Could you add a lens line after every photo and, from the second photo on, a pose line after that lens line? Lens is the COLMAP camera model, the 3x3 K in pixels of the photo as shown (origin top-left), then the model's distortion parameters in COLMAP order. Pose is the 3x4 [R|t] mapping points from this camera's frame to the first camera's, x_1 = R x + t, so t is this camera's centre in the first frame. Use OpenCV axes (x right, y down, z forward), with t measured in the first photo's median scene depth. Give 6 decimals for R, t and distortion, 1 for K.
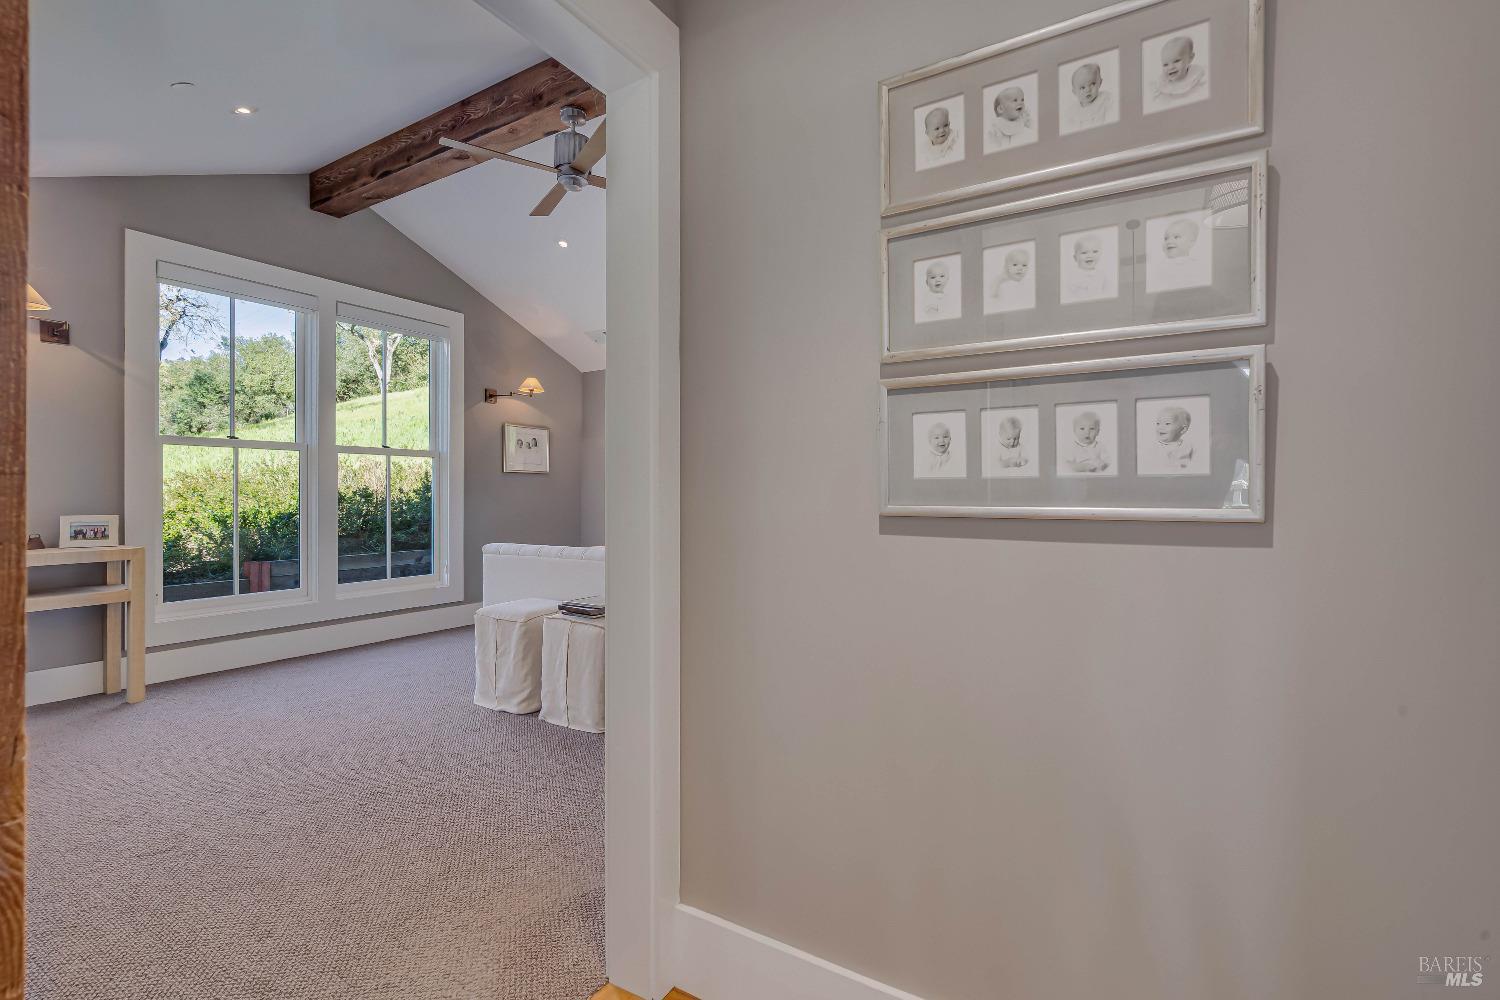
lens RADIAL K [[686.3, 0, 757.7], [0, 686.3, 500.0], [0, 0, 1]] dist [-0.003416, 0.000127]
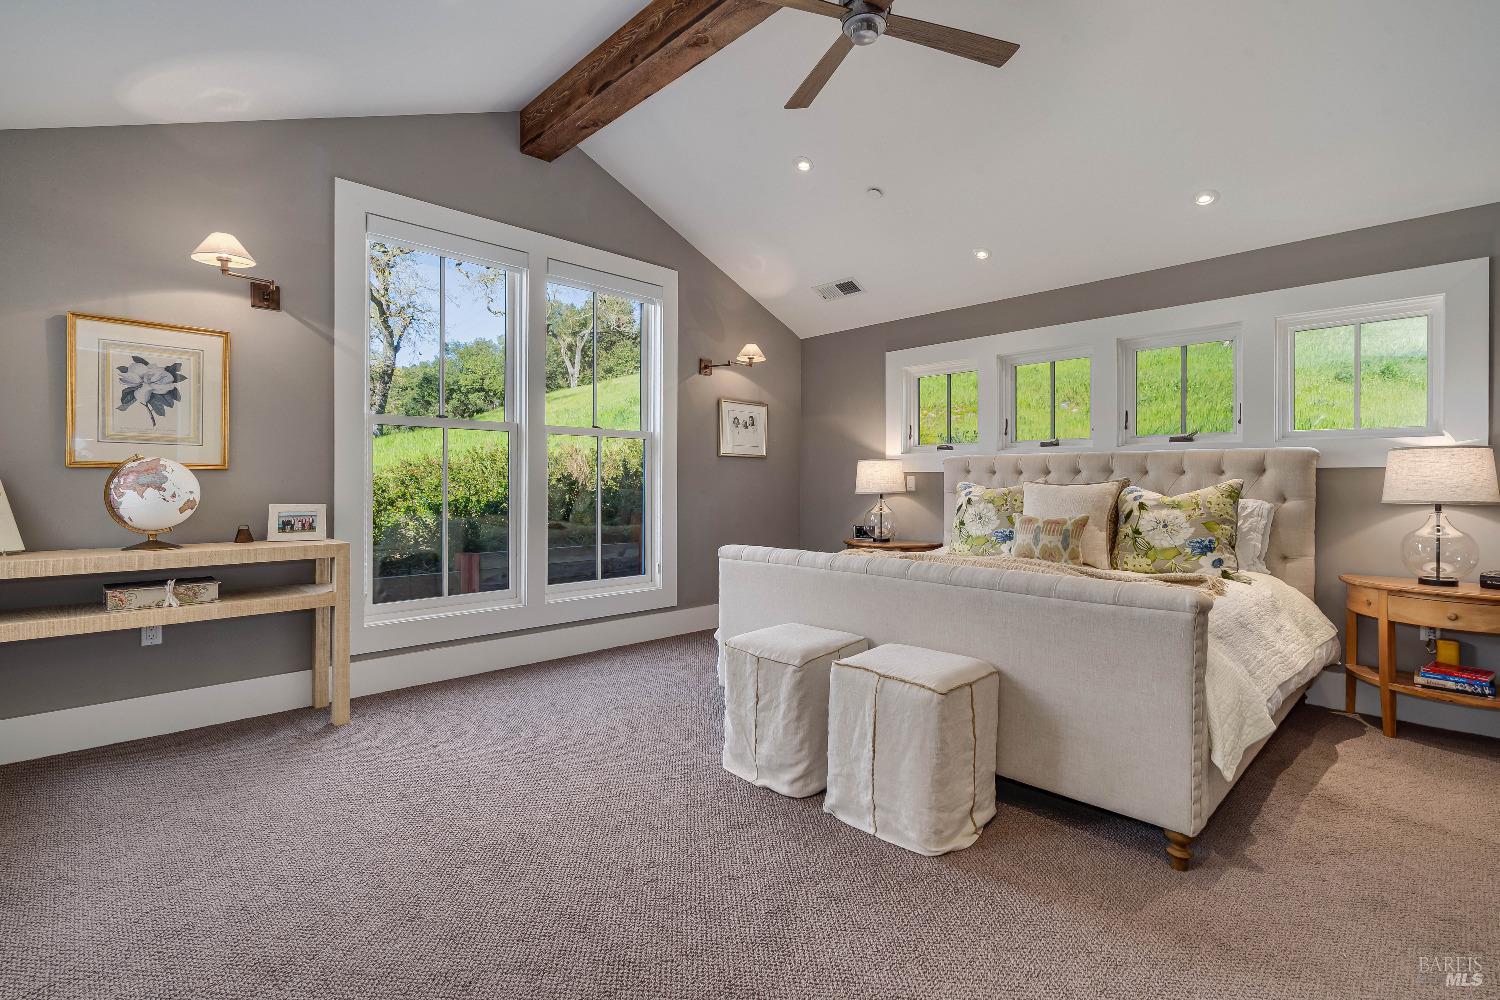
lens RADIAL K [[686.3, 0, 748.8], [0, 686.3, 493.0], [0, 0, 1]] dist [-0.003416, 0.000127]
pose [[0.970052, 0.006735, -0.242806, -0.166308], [-0.005219, 0.999963, 0.006888, -0.000620], [0.242843, -0.005415, 0.970050, 0.236036]]
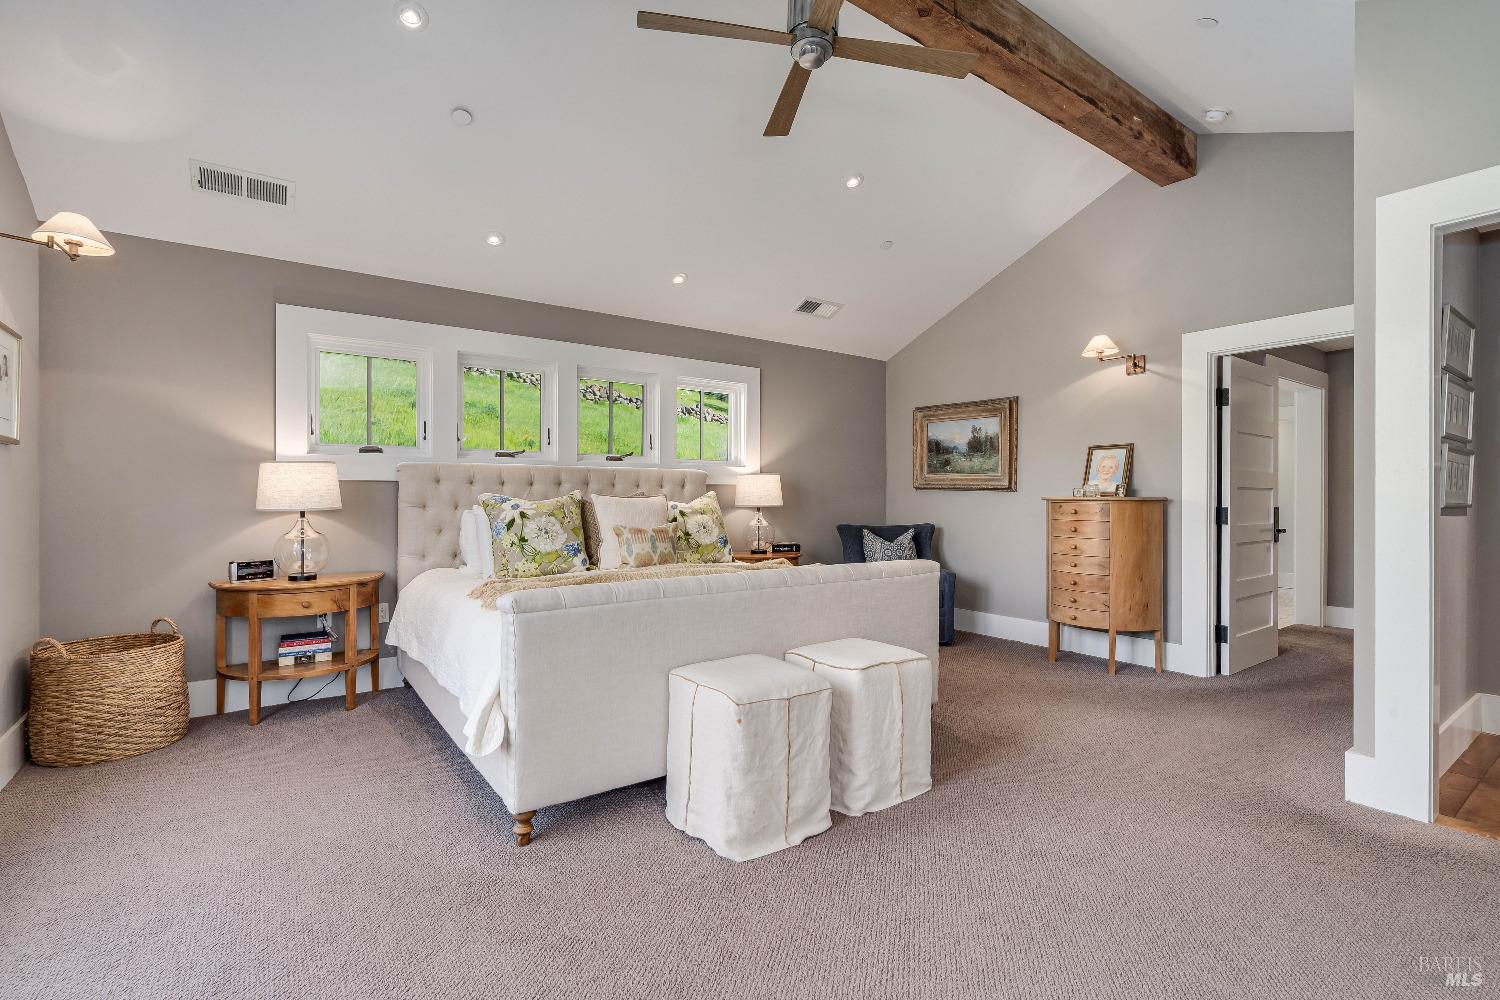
lens RADIAL K [[686.3, 0, 755.2], [0, 686.3, 492.5], [0, 0, 1]] dist [-0.003416, 0.000127]
pose [[0.385626, 0.003466, 0.922649, -0.731413], [0.007153, 0.999952, -0.006746, -0.004365], [-0.922628, 0.009201, 0.385582, 0.602039]]
